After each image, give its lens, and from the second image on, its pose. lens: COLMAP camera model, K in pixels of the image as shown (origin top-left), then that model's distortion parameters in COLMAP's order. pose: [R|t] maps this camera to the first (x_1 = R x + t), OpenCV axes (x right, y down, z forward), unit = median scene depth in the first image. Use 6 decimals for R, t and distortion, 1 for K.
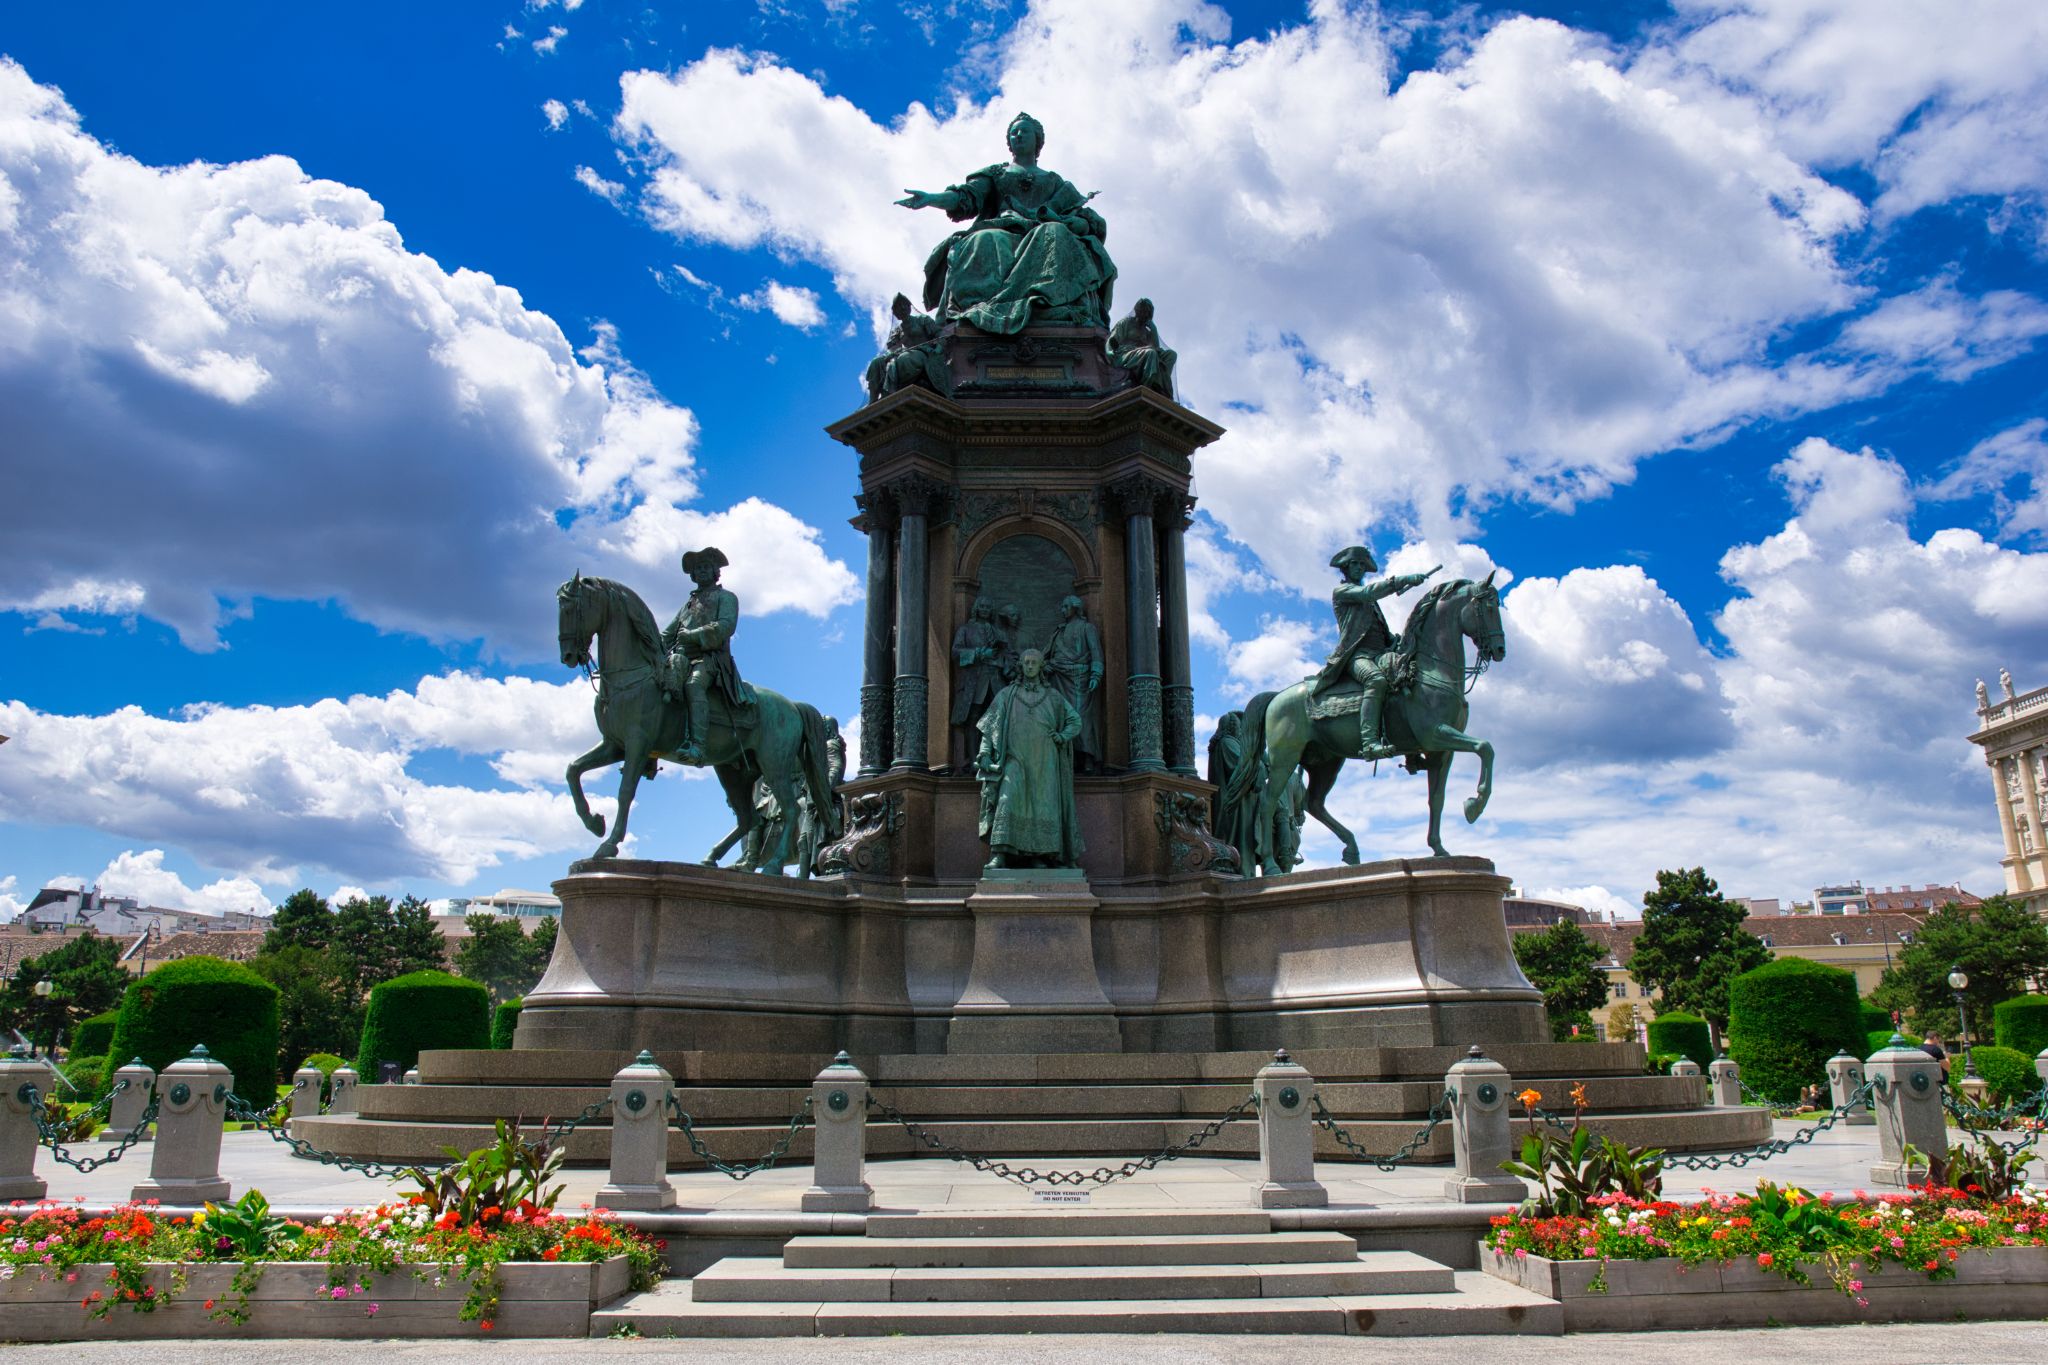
lens RADIAL K [[1456.7, 0, 1025.0], [0, 1456.7, 692.2], [0, 0, 1]] dist [-0.061329, 0.024120]
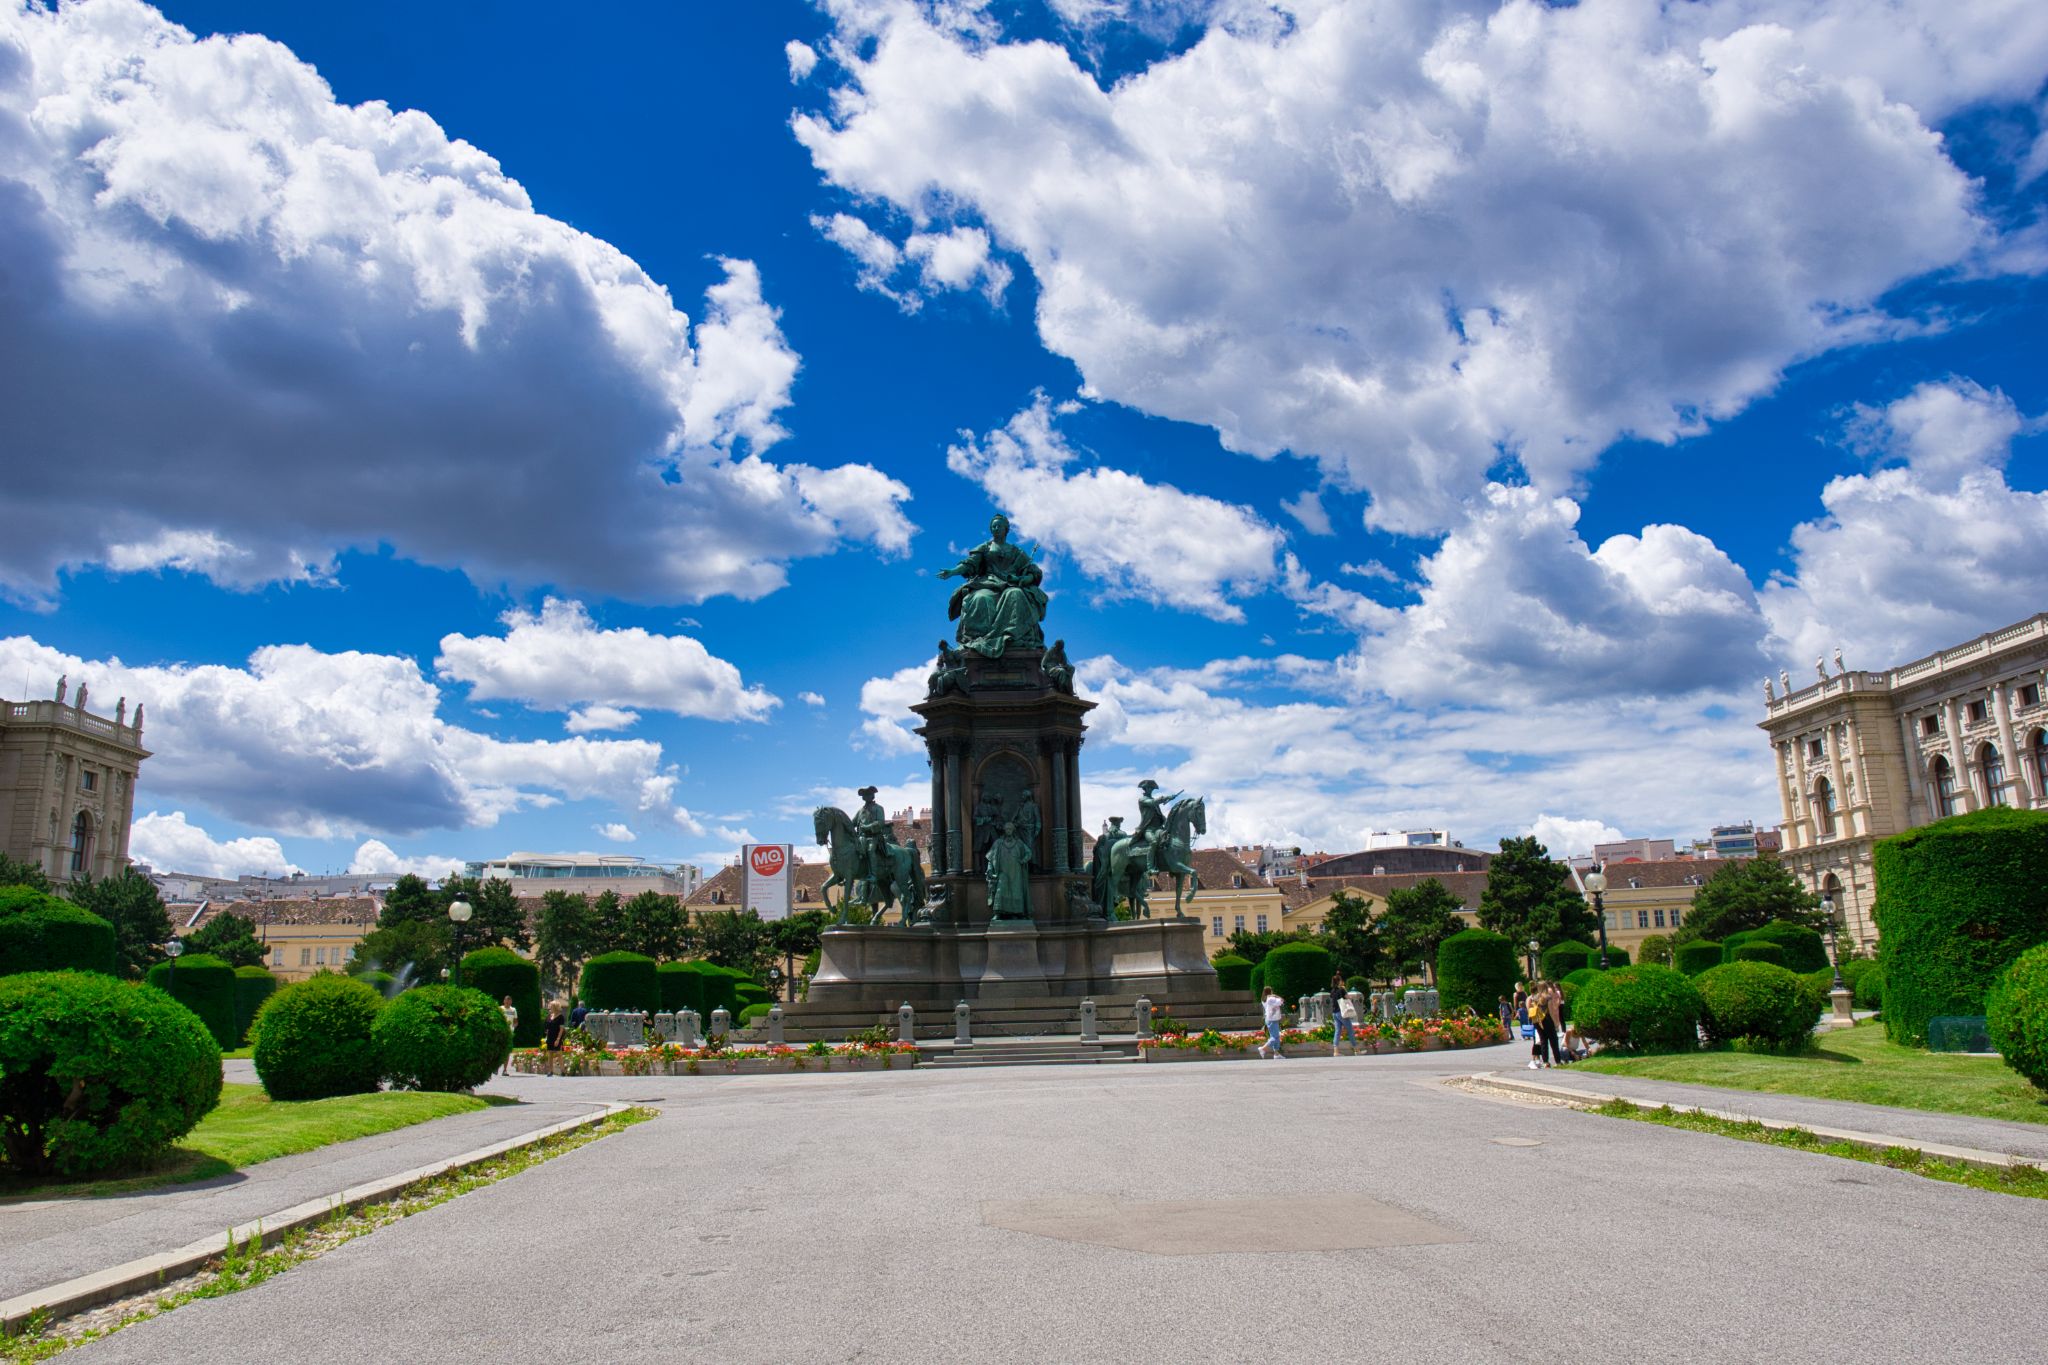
lens RADIAL K [[1456.7, 0, 1019.2], [0, 1456.7, 690.7], [0, 0, 1]] dist [-0.061329, 0.024120]
pose [[0.999603, -0.016494, 0.022848, -0.027329], [0.015542, 0.999028, 0.041239, -0.312804], [-0.023506, -0.040868, 0.998888, -1.206581]]
